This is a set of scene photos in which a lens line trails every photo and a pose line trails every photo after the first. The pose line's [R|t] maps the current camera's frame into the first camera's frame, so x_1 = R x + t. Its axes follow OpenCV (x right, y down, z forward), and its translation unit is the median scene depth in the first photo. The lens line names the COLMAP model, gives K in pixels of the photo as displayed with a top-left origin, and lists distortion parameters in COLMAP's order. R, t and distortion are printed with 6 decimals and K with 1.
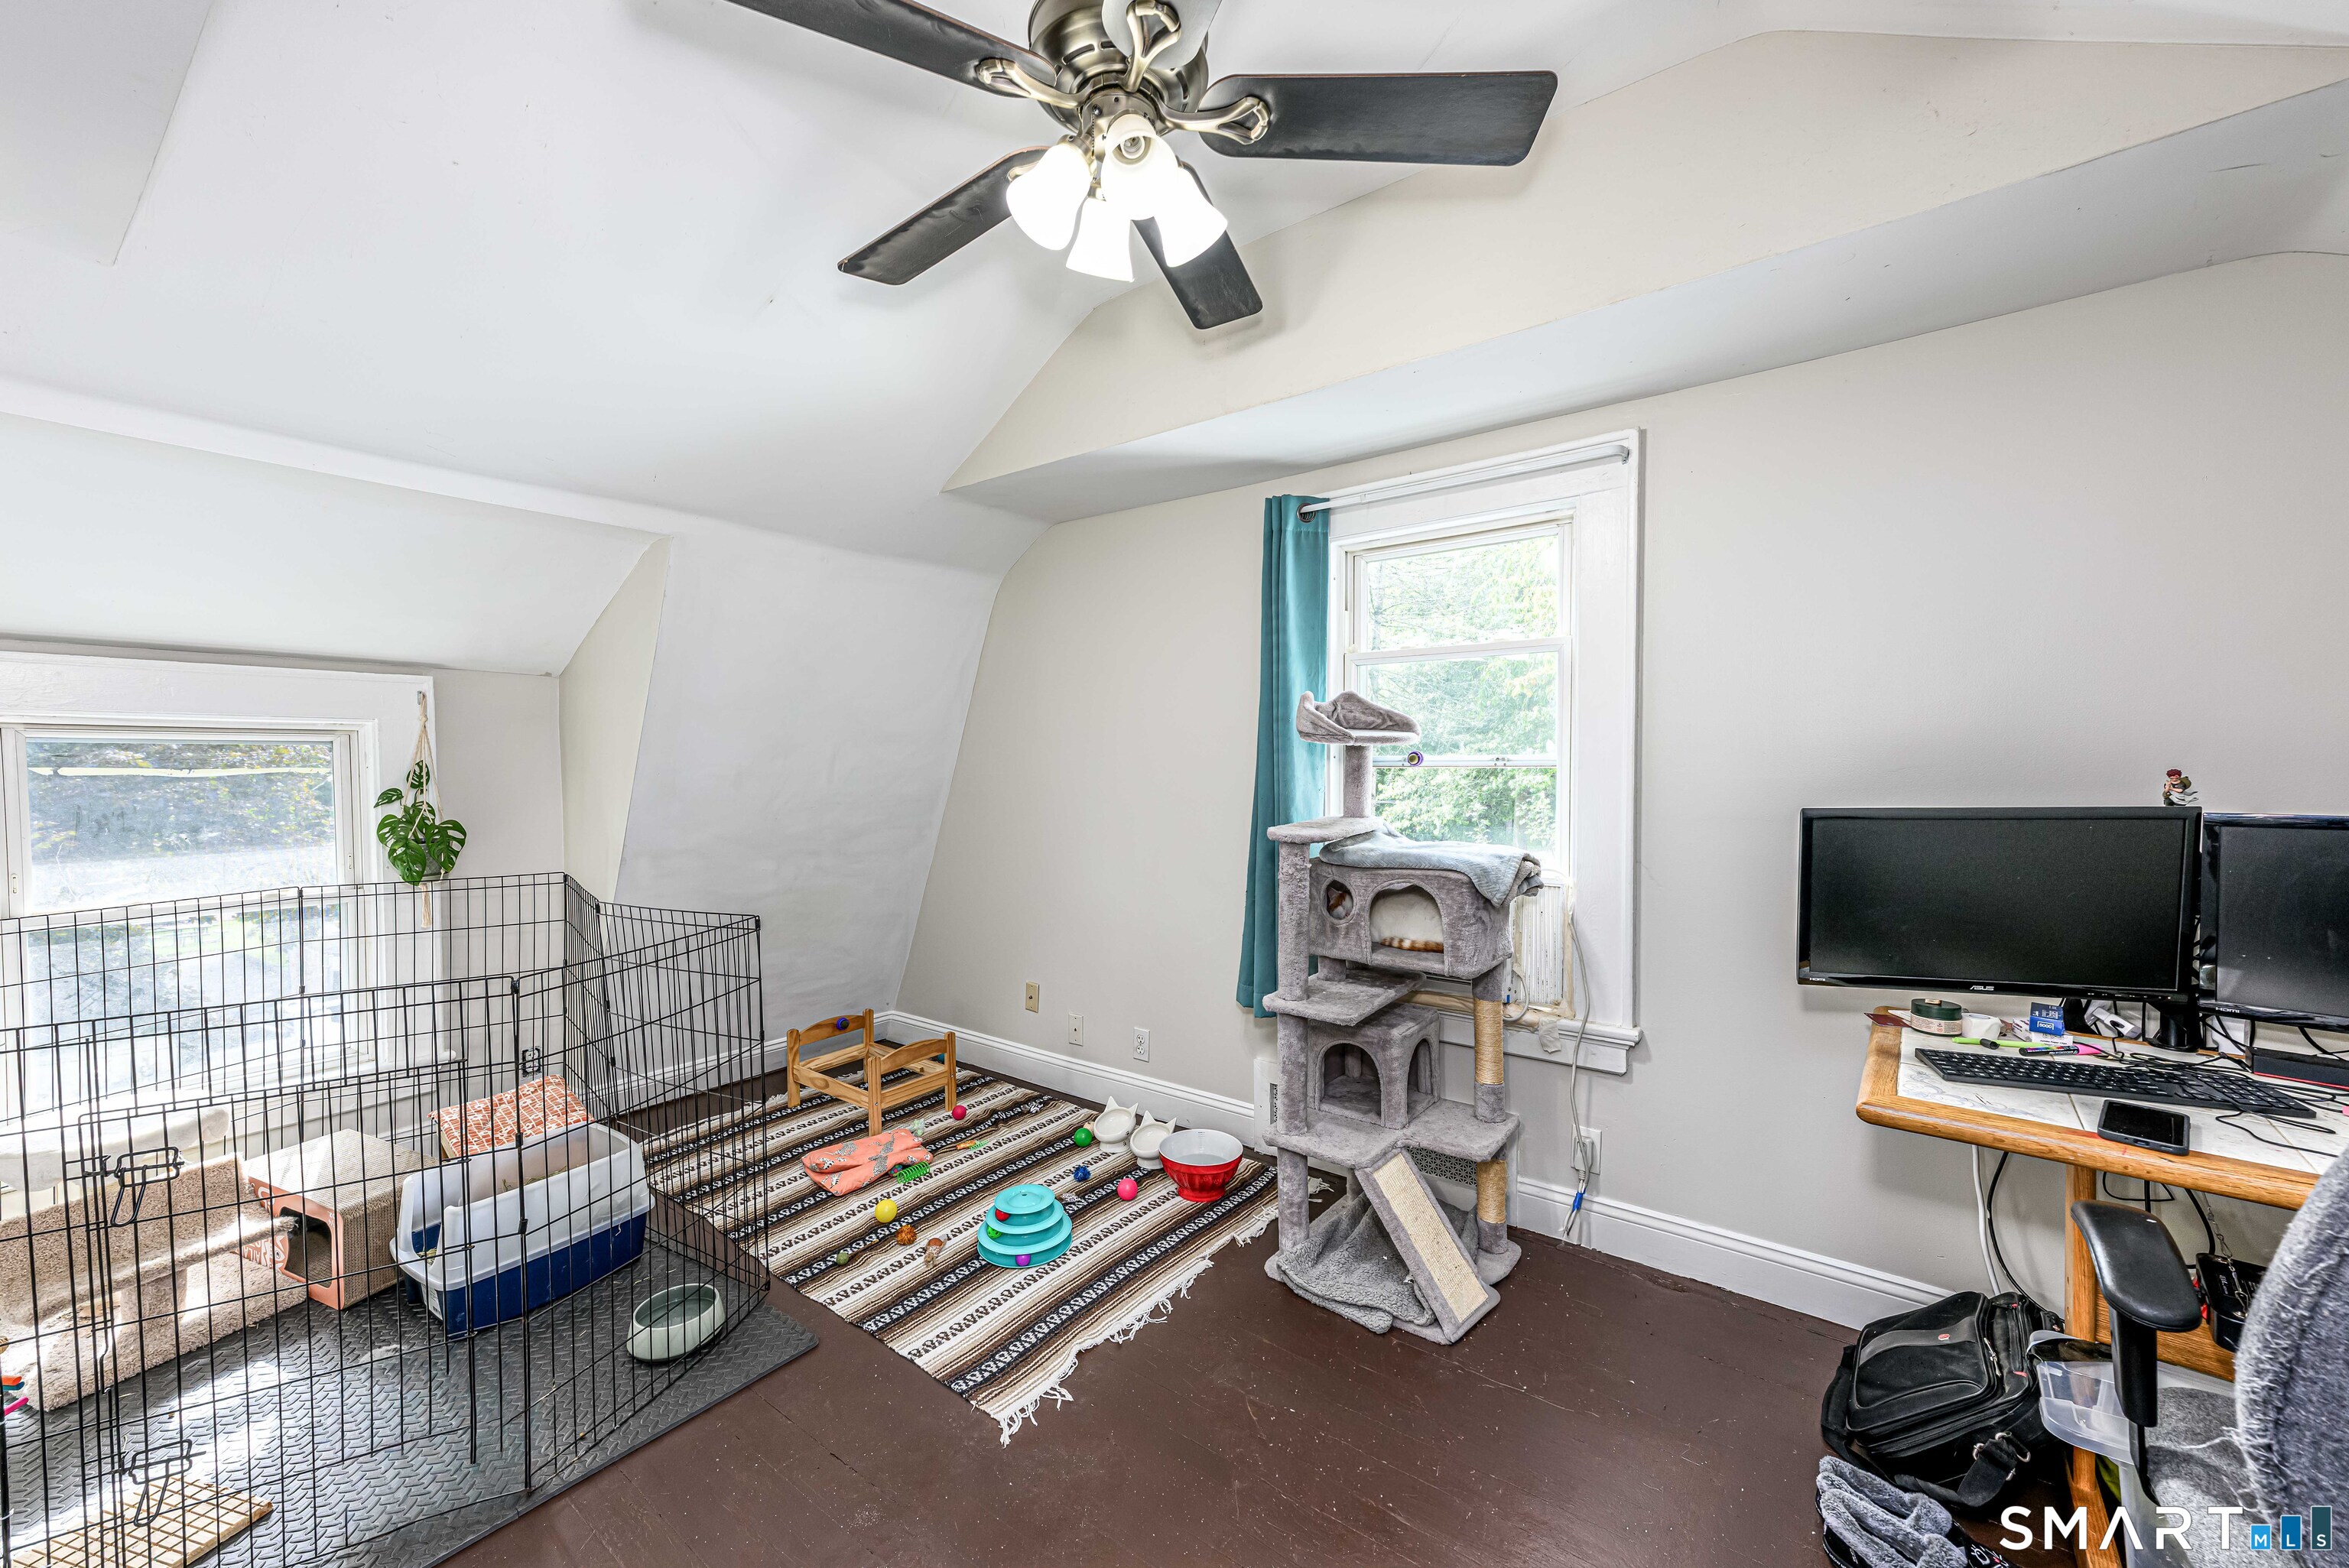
lens RADIAL K [[917.6, 0, 1157.8], [0, 917.6, 795.2], [0, 0, 1]] dist [0.017618, 0.000149]
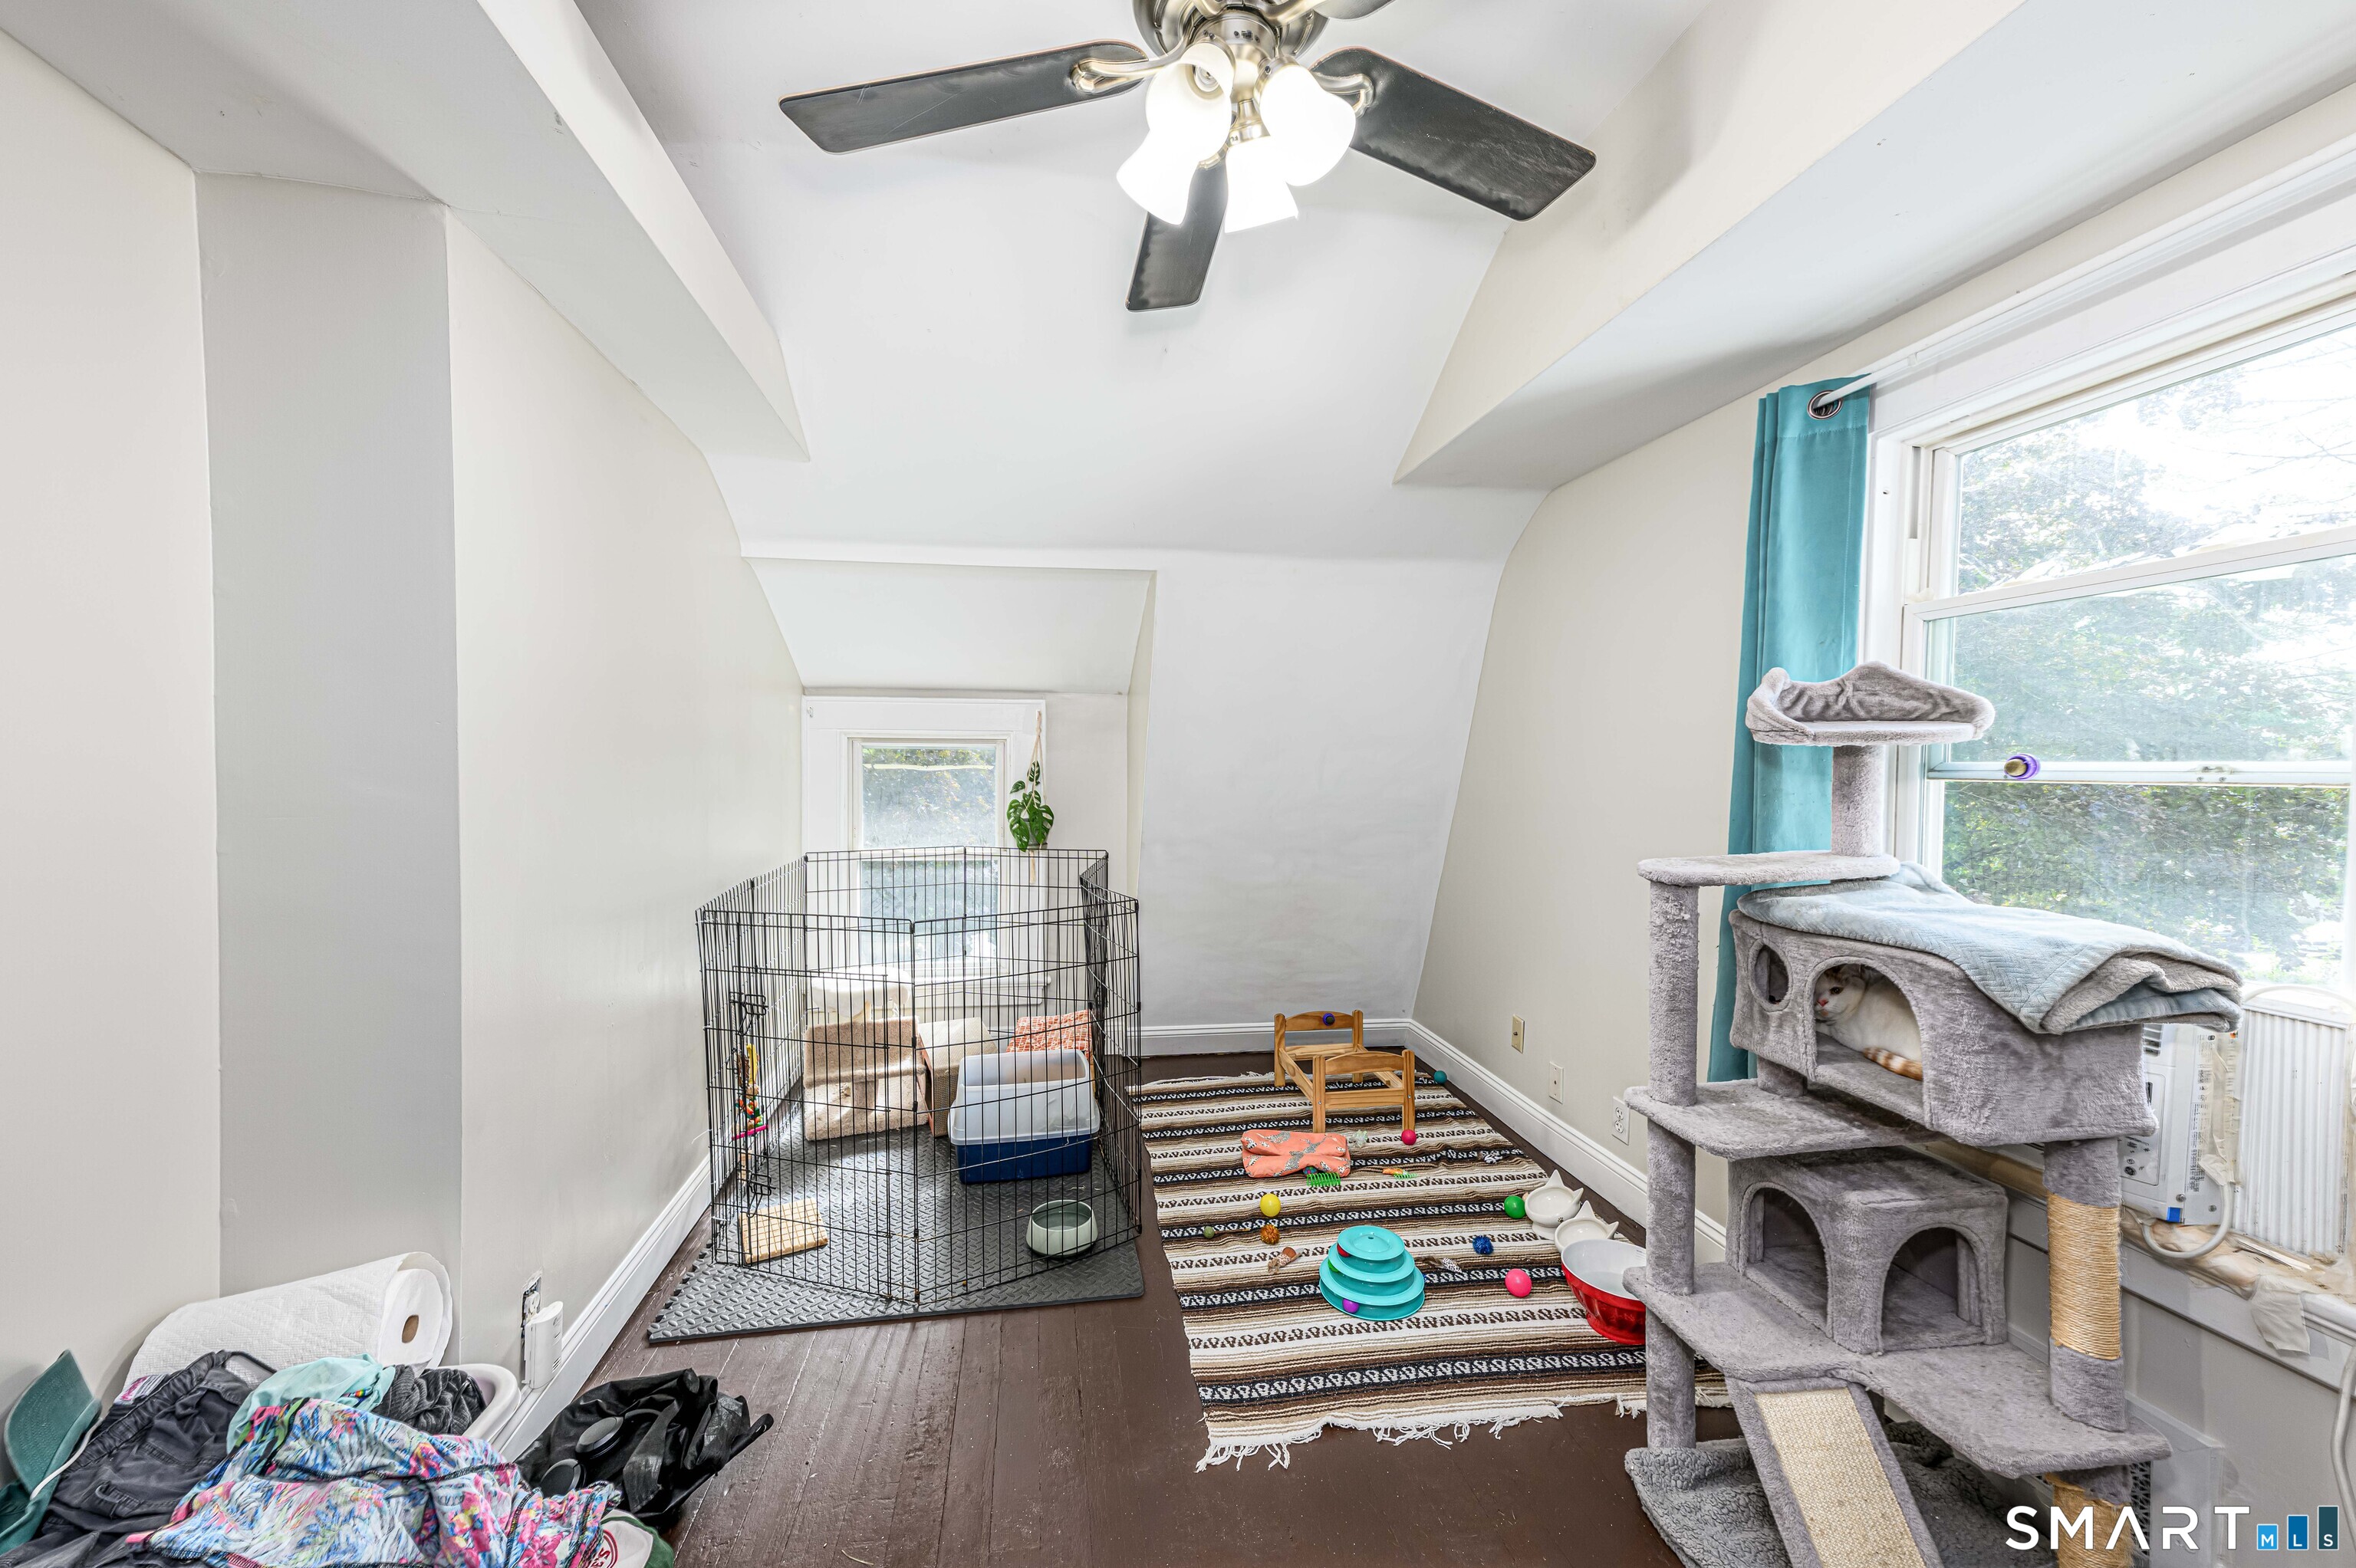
lens RADIAL K [[911.5, 0, 1159.1], [0, 911.5, 792.0], [0, 0, 1]] dist [0.020209, 0.000174]
pose [[0.720331, 0.029682, -0.692996, 0.302386], [-0.034220, 0.999388, 0.007235, -0.008580], [0.692786, 0.018503, 0.720906, 0.175843]]
